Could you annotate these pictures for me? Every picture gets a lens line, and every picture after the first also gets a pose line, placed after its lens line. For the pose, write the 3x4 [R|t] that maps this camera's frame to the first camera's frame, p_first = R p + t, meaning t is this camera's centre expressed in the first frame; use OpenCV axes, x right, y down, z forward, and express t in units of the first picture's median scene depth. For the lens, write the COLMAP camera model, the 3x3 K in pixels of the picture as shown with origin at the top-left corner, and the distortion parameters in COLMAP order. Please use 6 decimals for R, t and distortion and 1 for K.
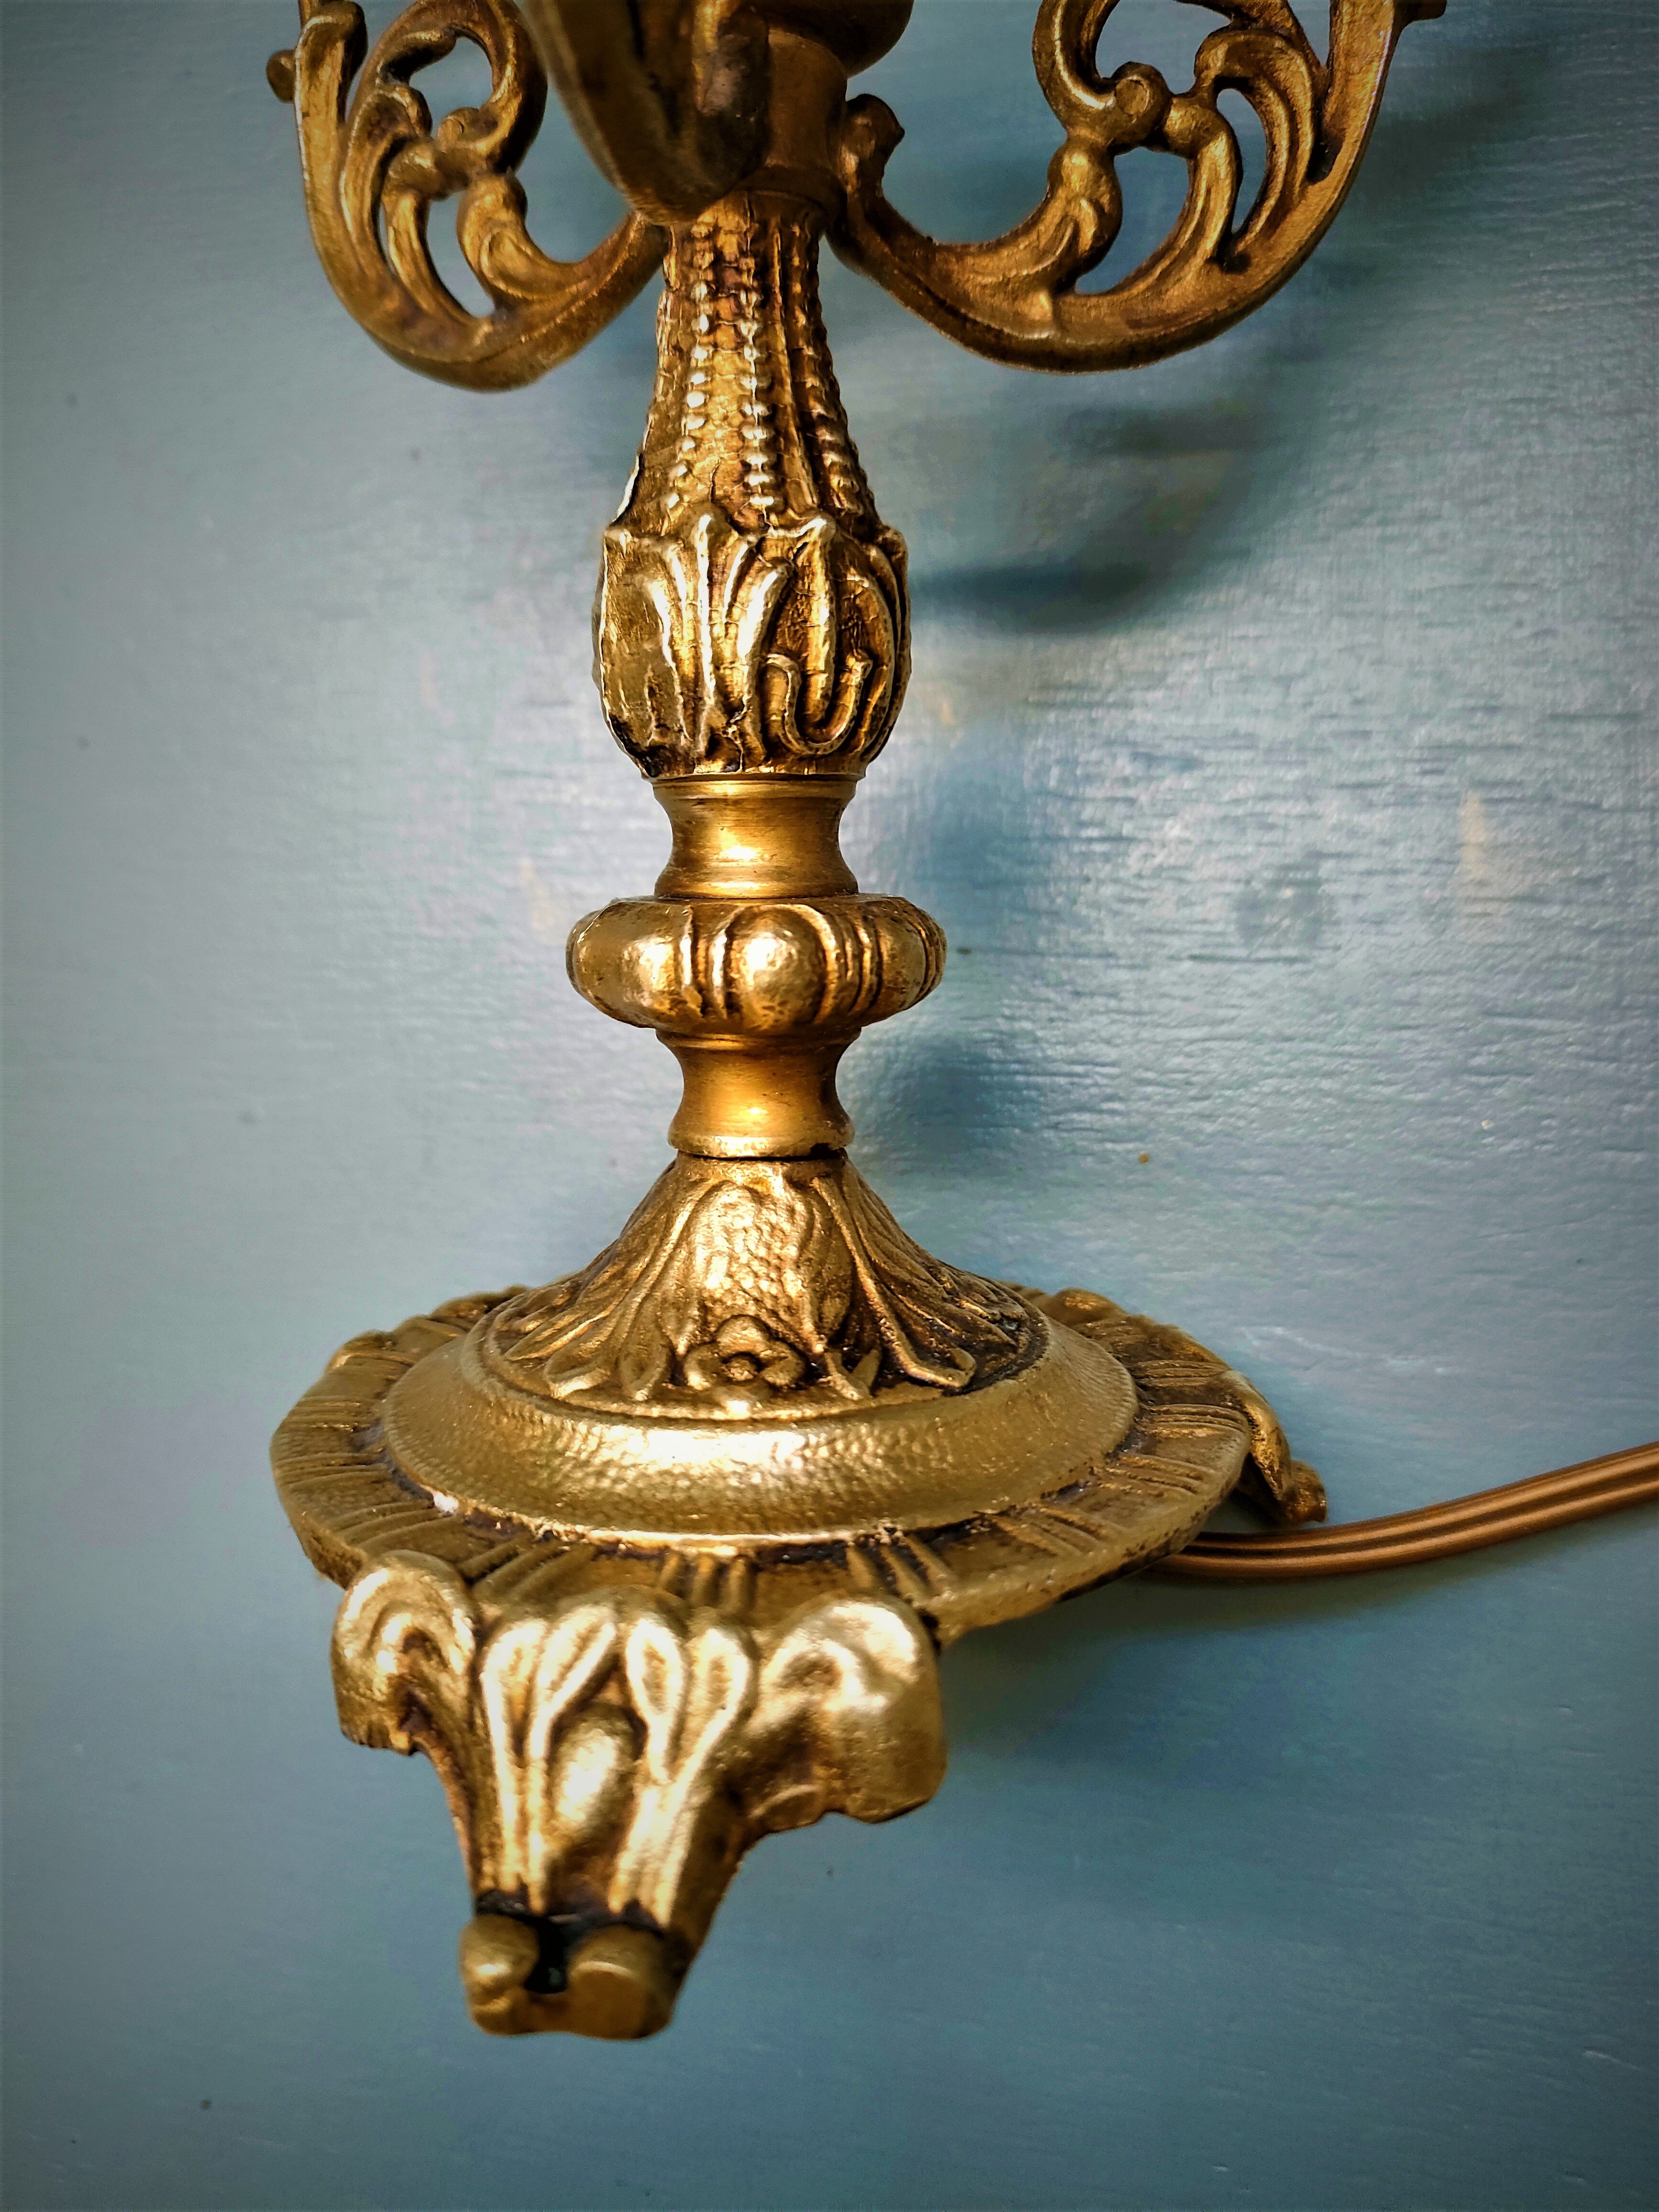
lens RADIAL K [[1710.5, 0, 829.5], [0, 1710.5, 1106.0], [0, 0, 1]] dist [0.002175, -0.005762]
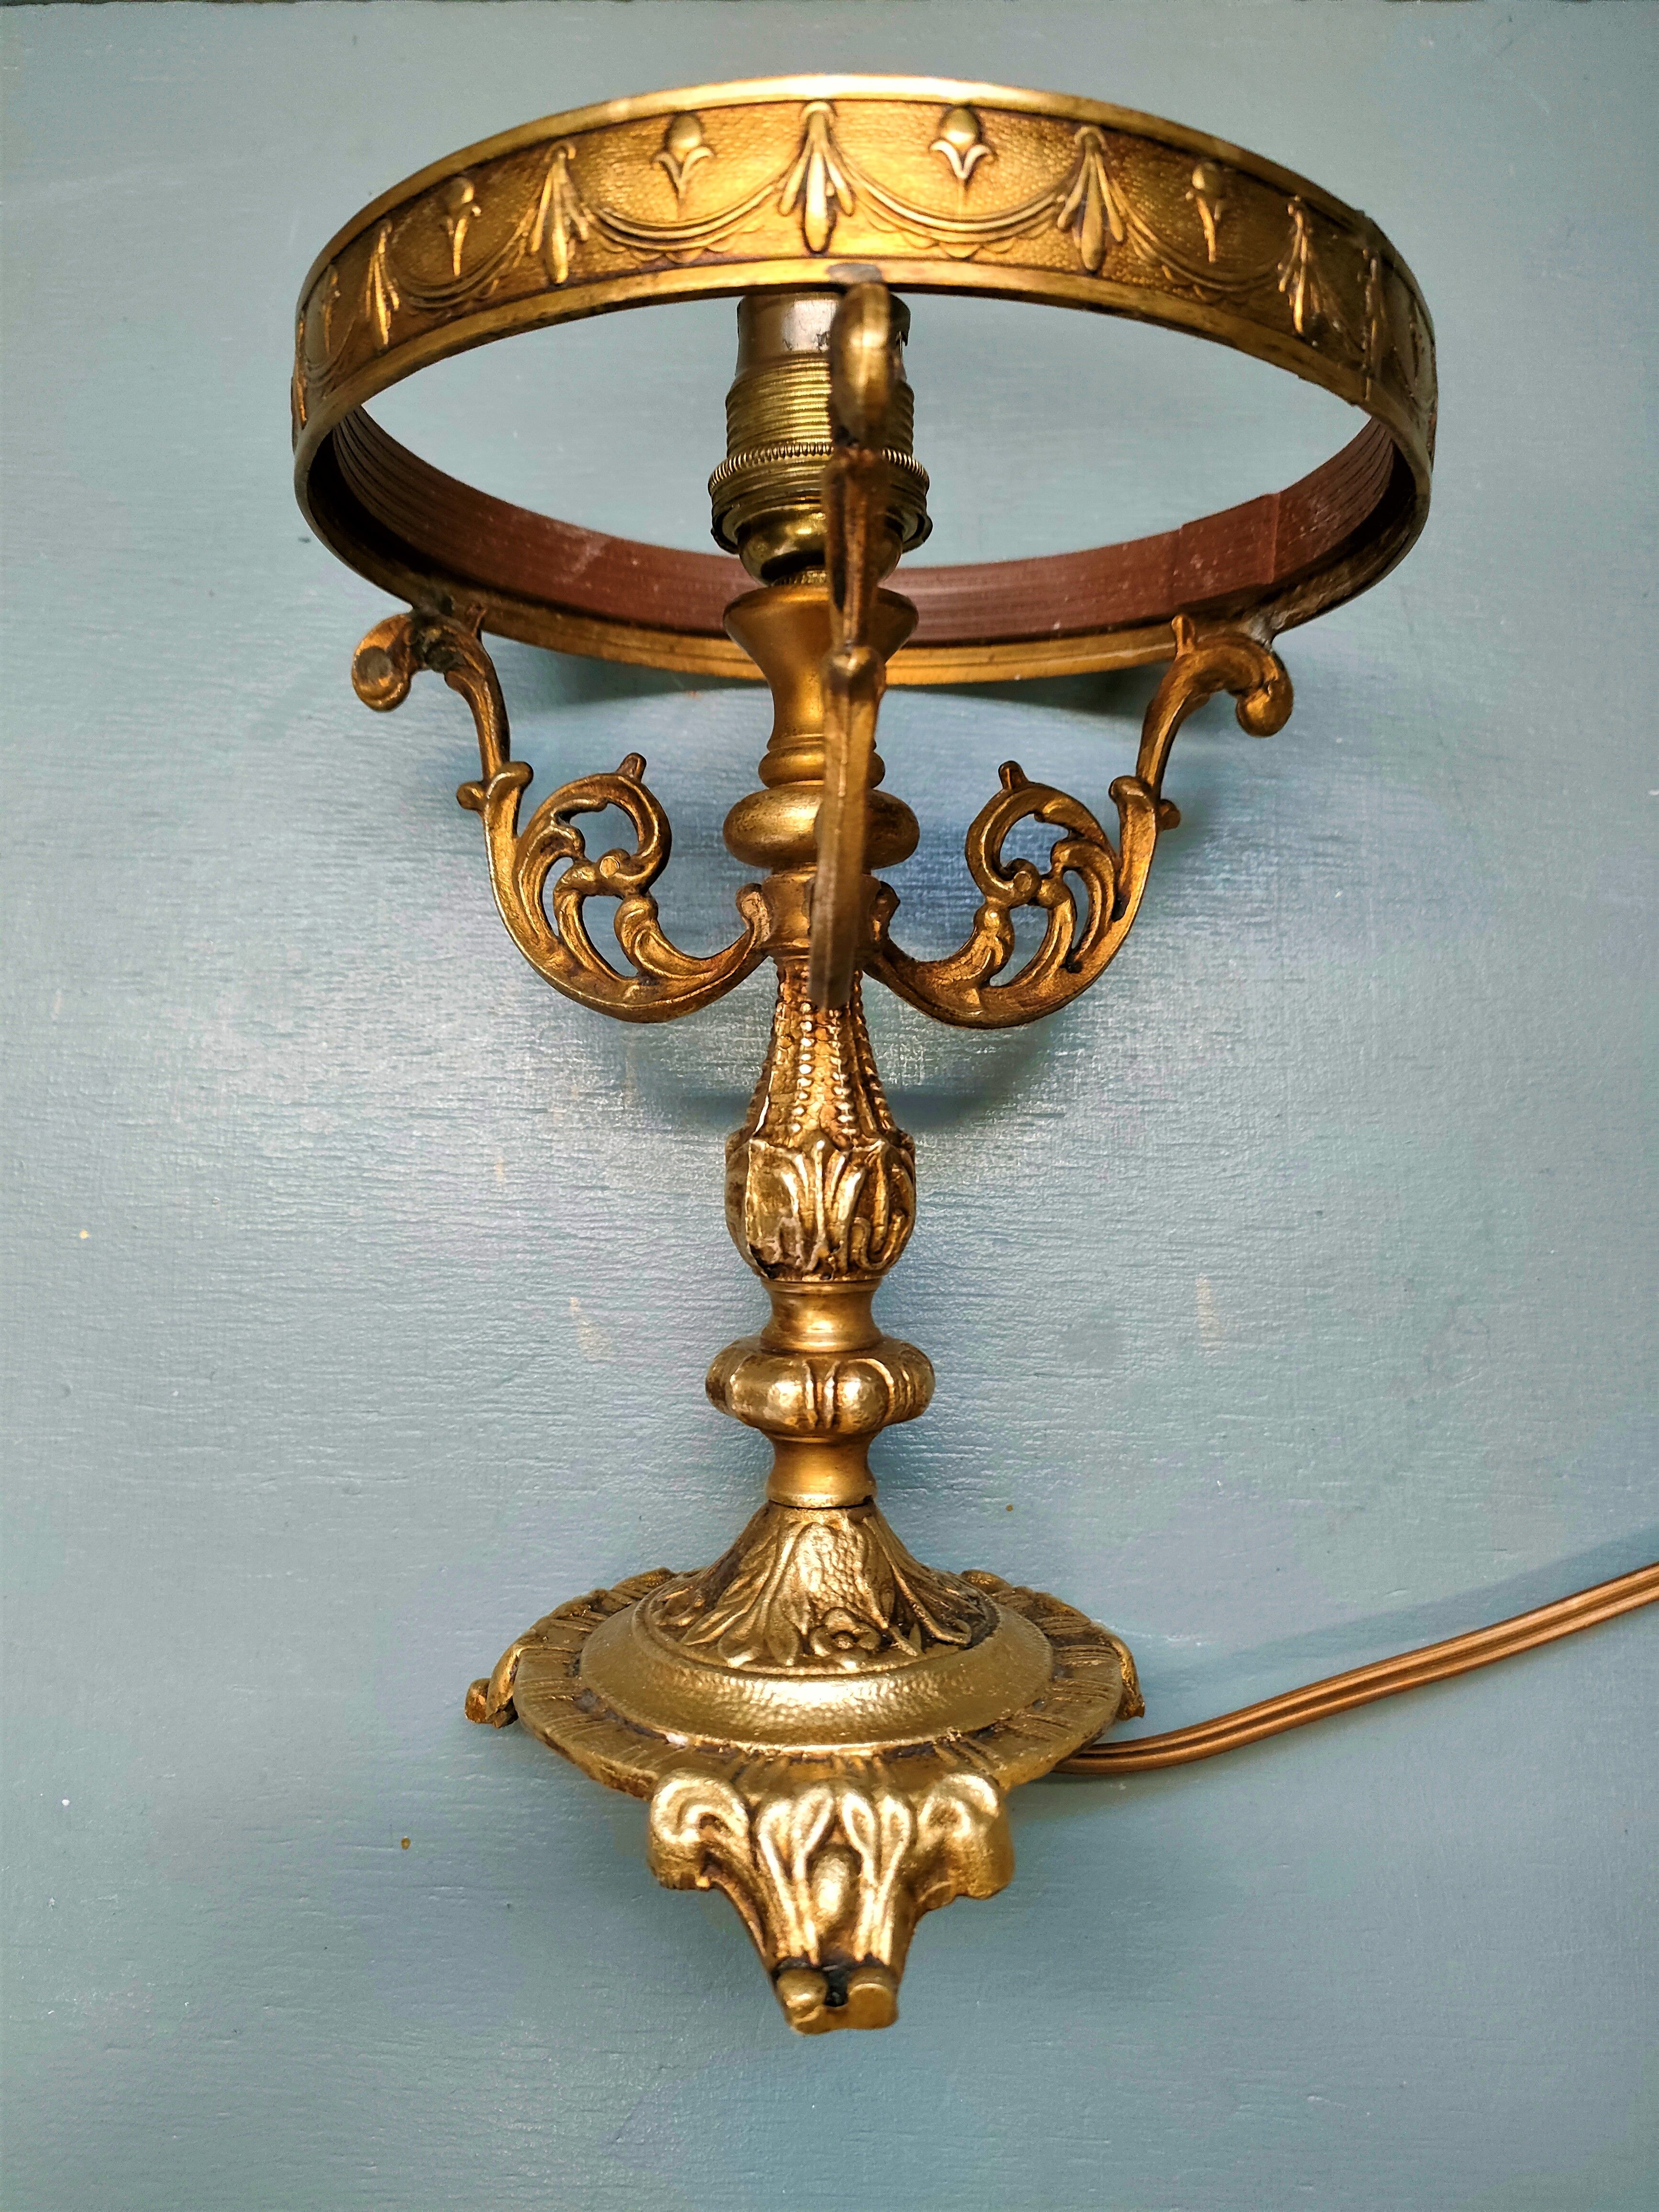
lens RADIAL K [[1709.7, 0, 829.5], [0, 1709.7, 1106.0], [0, 0, 1]] dist [0.045489, -0.004464]
pose [[0.976260, 0.000972, 0.216600, -0.430036], [0.027171, 0.991541, -0.126916, -0.152480], [-0.214891, 0.129788, 0.967976, -0.687538]]
